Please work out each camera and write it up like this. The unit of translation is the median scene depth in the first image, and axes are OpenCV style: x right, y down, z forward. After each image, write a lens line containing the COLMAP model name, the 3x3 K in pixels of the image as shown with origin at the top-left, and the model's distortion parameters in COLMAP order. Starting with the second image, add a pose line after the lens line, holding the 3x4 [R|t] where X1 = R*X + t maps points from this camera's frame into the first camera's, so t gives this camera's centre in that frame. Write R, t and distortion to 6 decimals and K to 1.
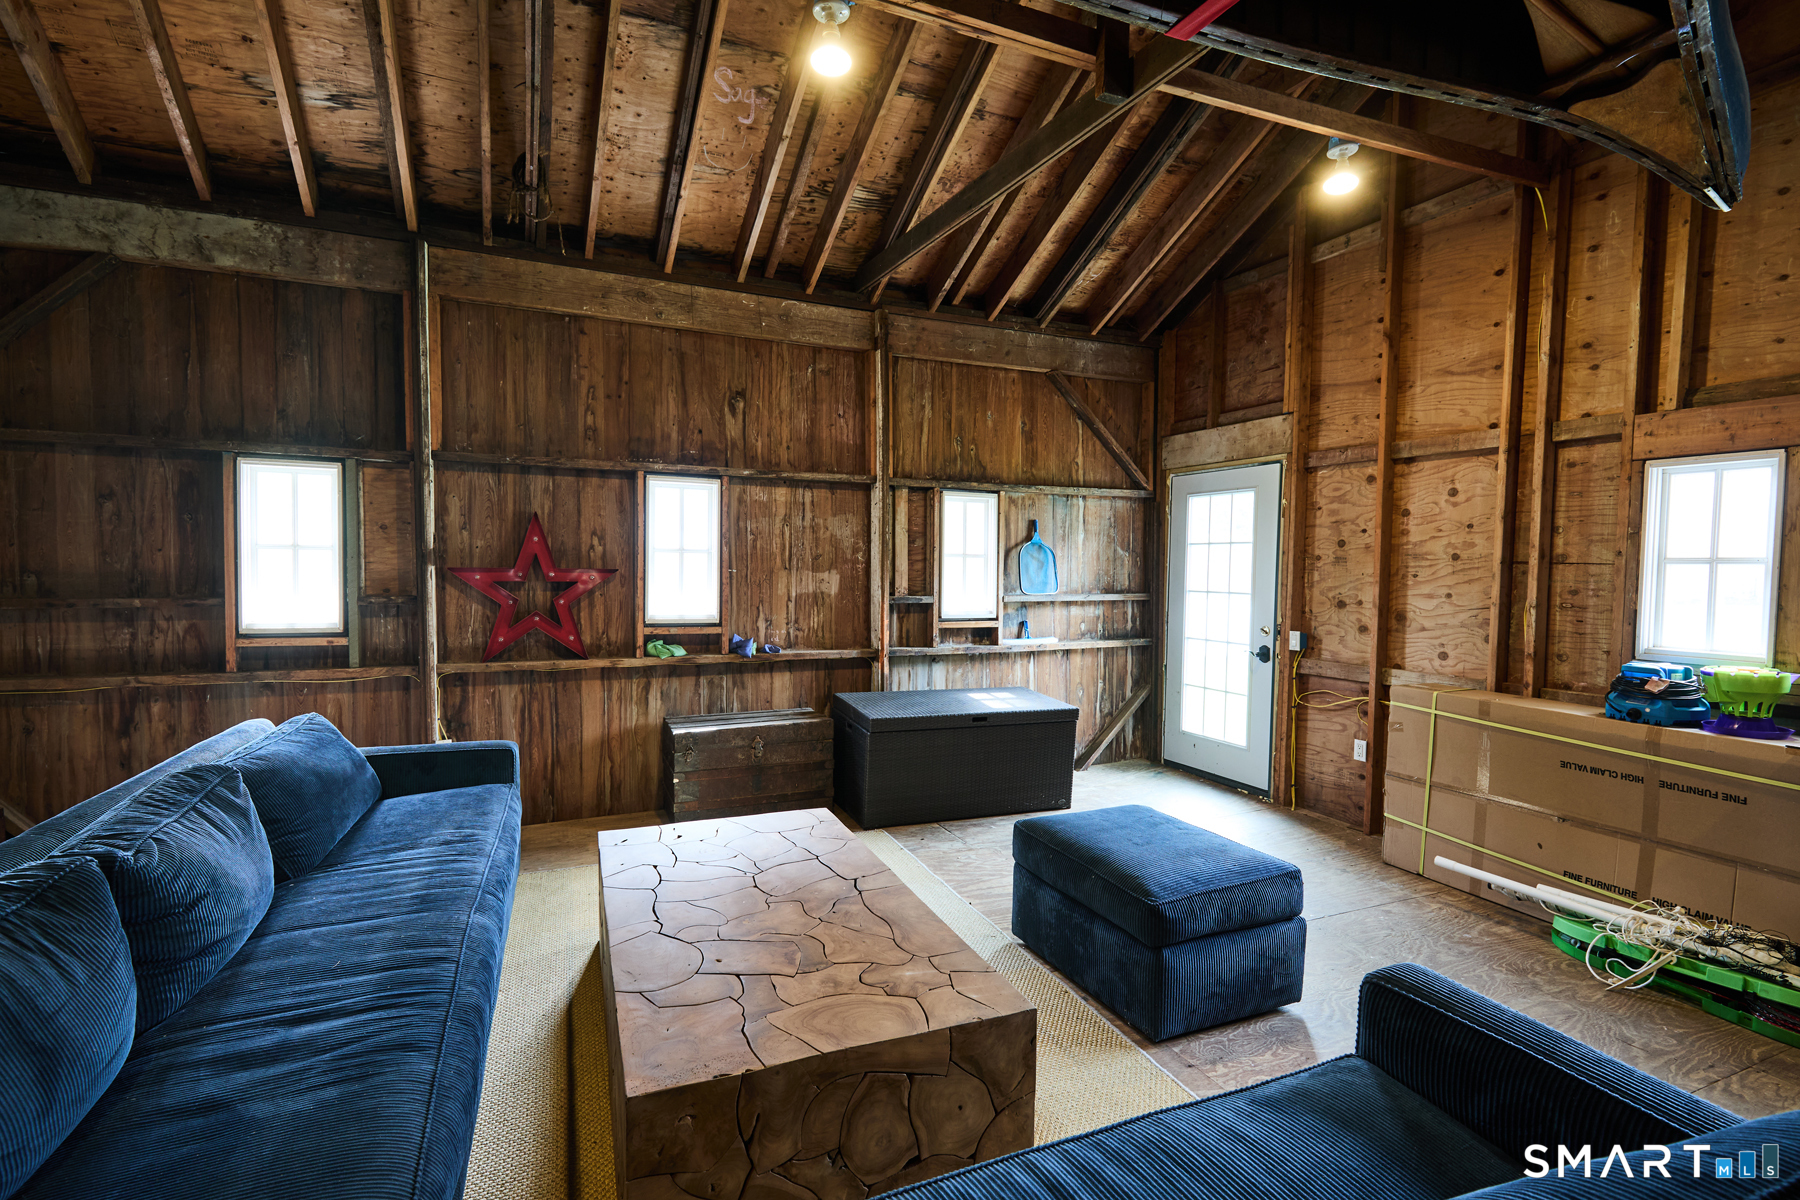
lens RADIAL K [[826.6, 0, 888.7], [0, 826.6, 603.0], [0, 0, 1]] dist [-0.004125, -0.000005]
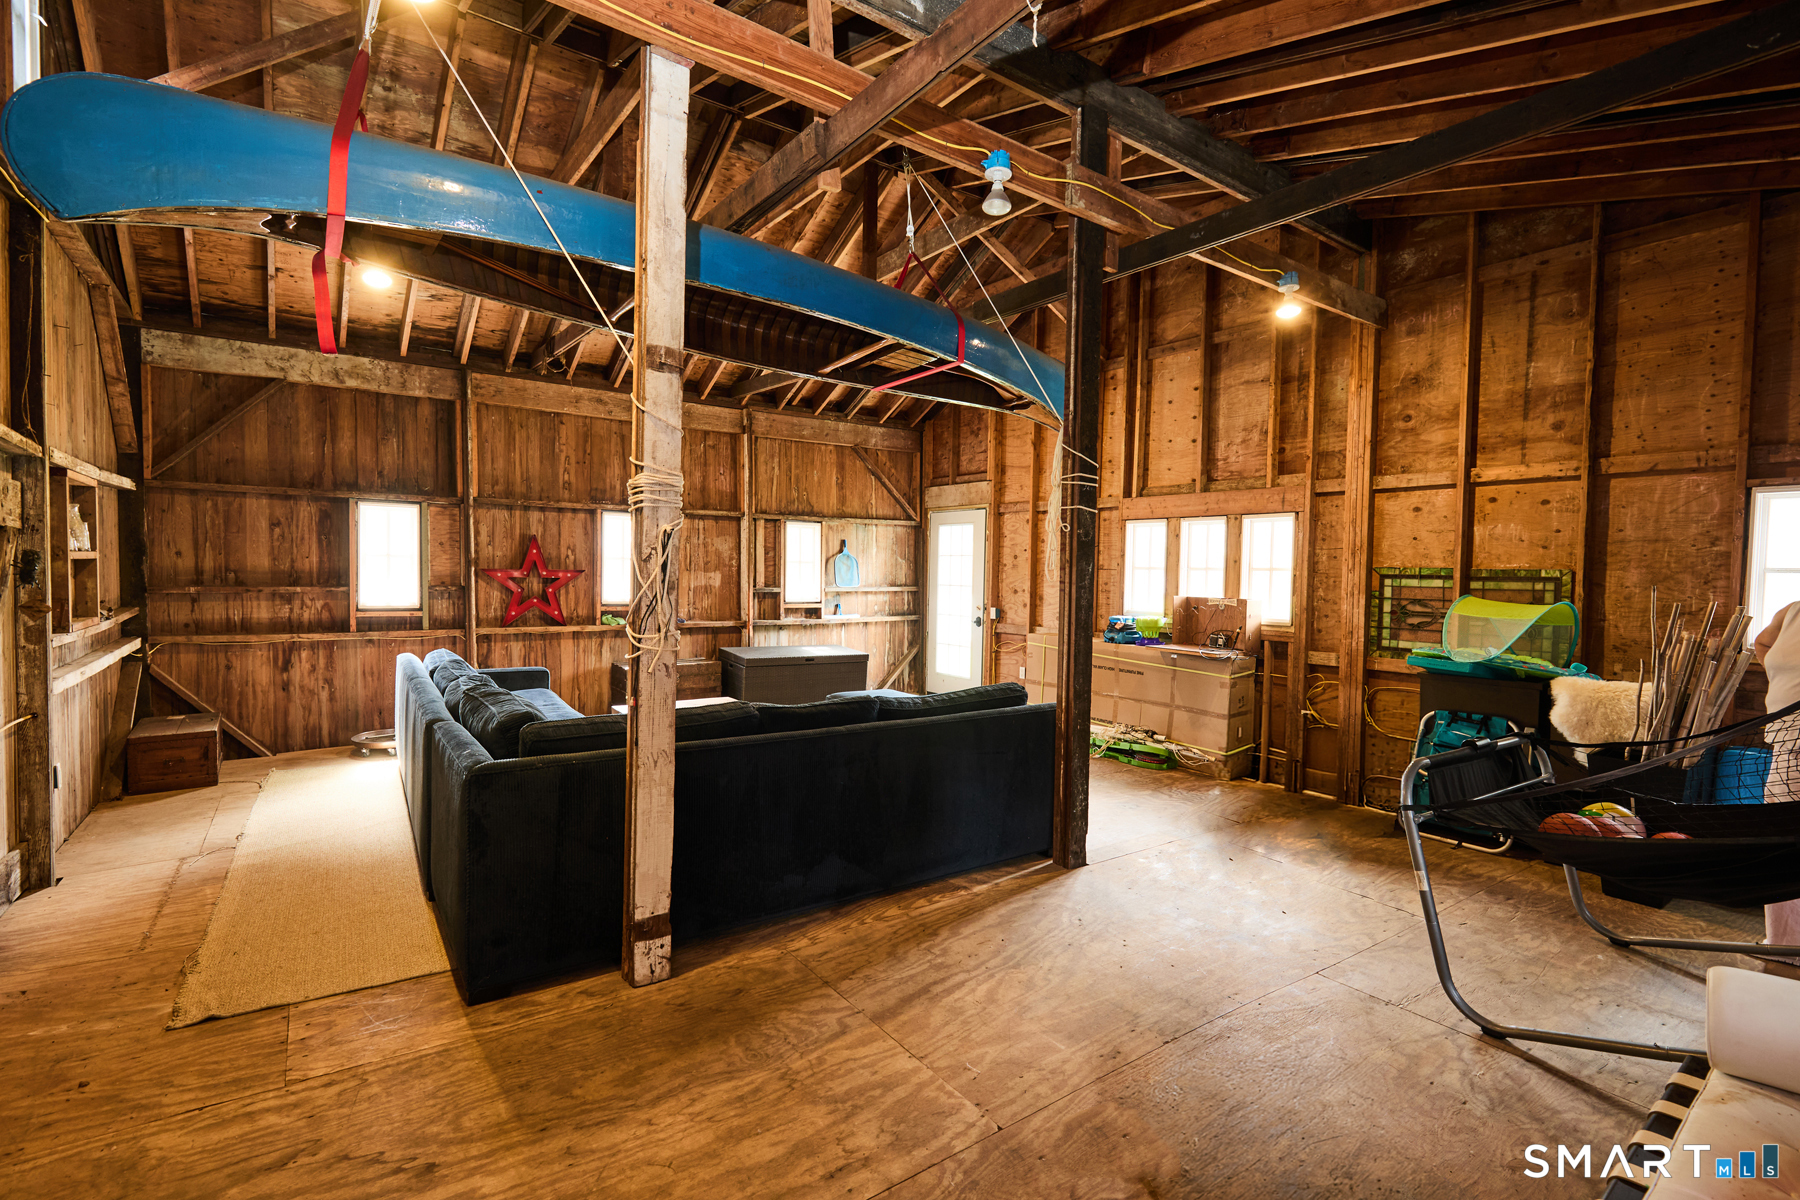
lens RADIAL K [[826.6, 0, 899.4], [0, 826.6, 600.4], [0, 0, 1]] dist [-0.004125, -0.000005]
pose [[0.977361, -0.003615, 0.211547, -0.069507], [0.004427, 0.999985, -0.003363, 0.026609], [-0.211532, 0.004223, 0.977362, -0.710991]]
